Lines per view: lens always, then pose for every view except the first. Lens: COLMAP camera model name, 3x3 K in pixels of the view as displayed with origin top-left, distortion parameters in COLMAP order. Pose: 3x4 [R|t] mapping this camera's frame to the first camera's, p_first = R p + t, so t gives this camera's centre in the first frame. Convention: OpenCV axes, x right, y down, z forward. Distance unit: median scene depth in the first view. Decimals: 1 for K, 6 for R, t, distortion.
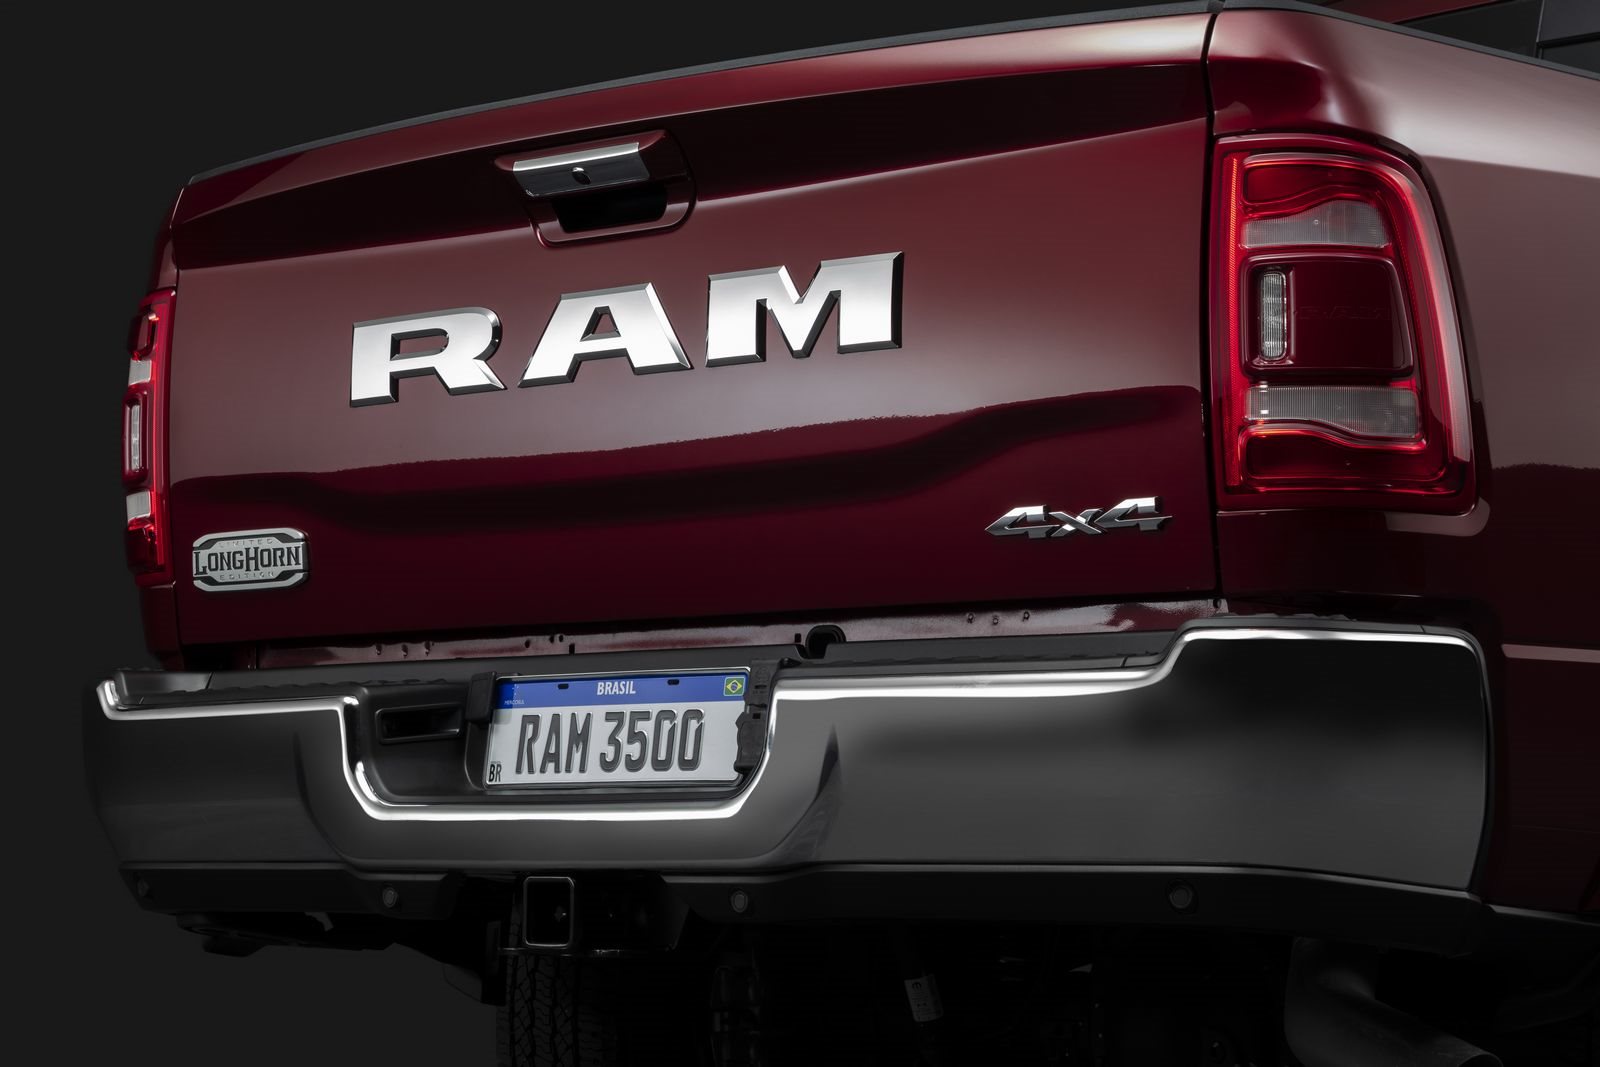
lens RADIAL K [[4275.8, 0, 800.7], [0, 4275.8, 567.9], [0, 0, 1]] dist [-0.126747, -0.176901]
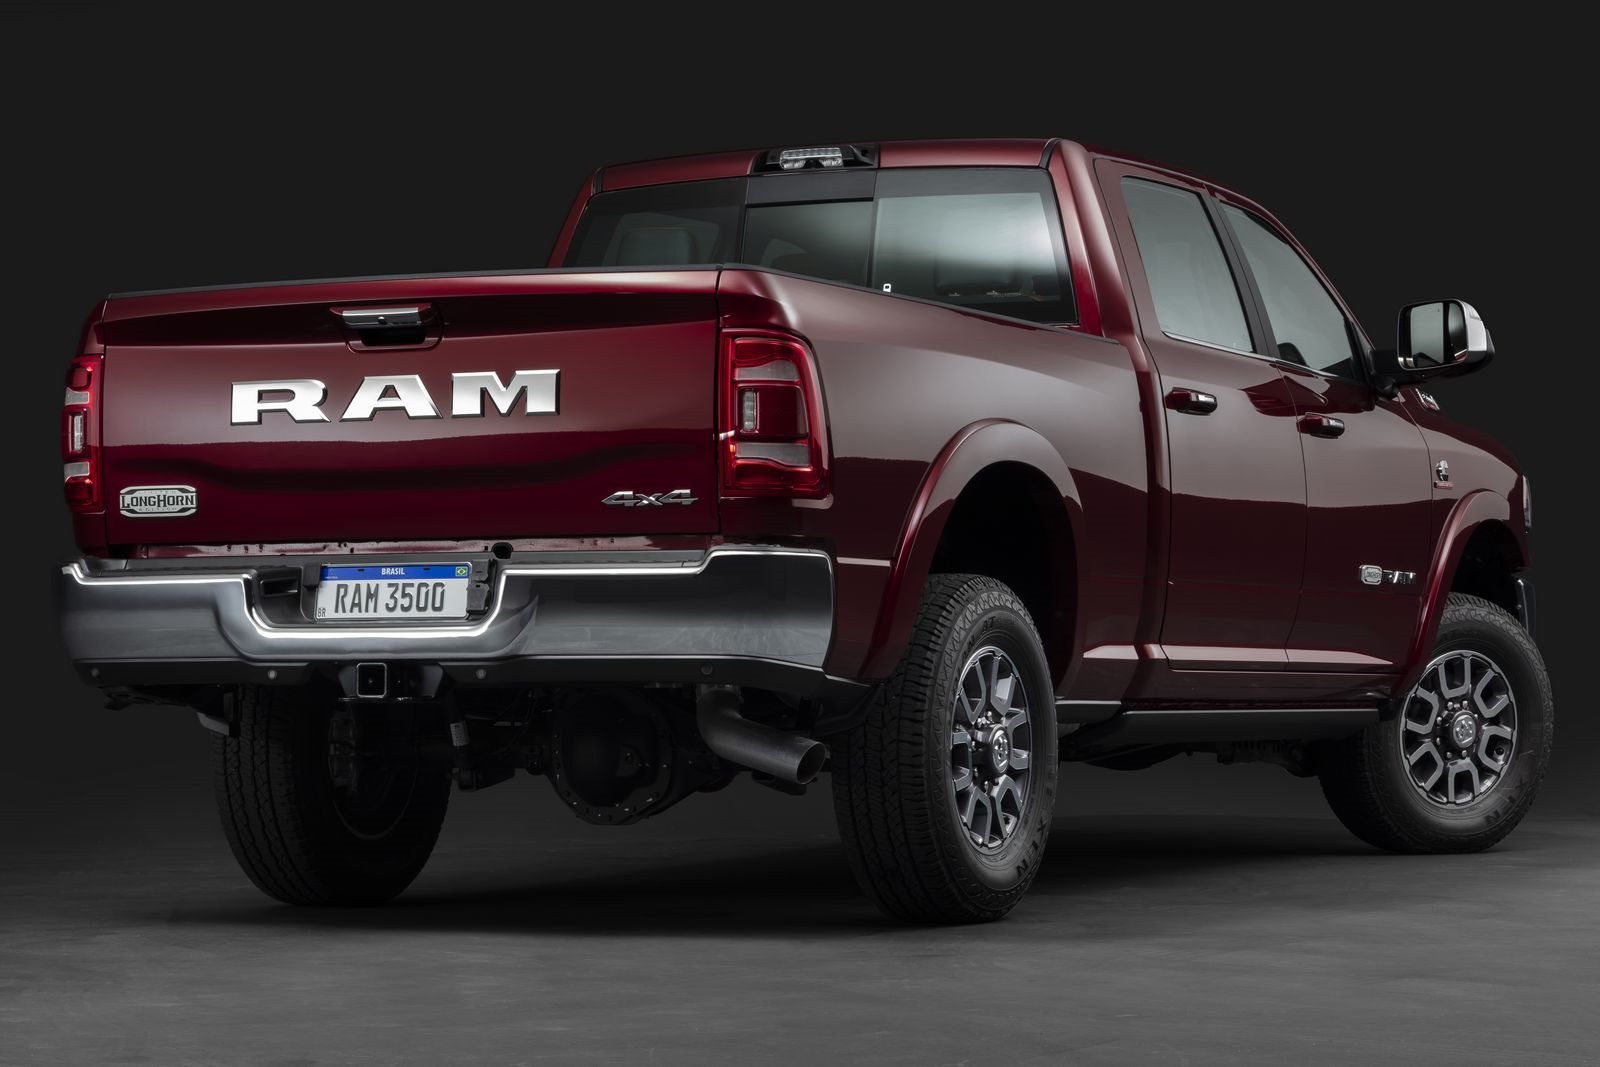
lens RADIAL K [[4598.9, 0, 800.0], [0, 4598.9, 533.5], [0, 0, 1]] dist [-0.005758, 0.106681]
pose [[0.957366, 0.008918, 0.288739, -0.490888], [-0.017794, 0.999446, 0.028131, -0.055210], [-0.288328, -0.032069, 0.956995, -1.158032]]
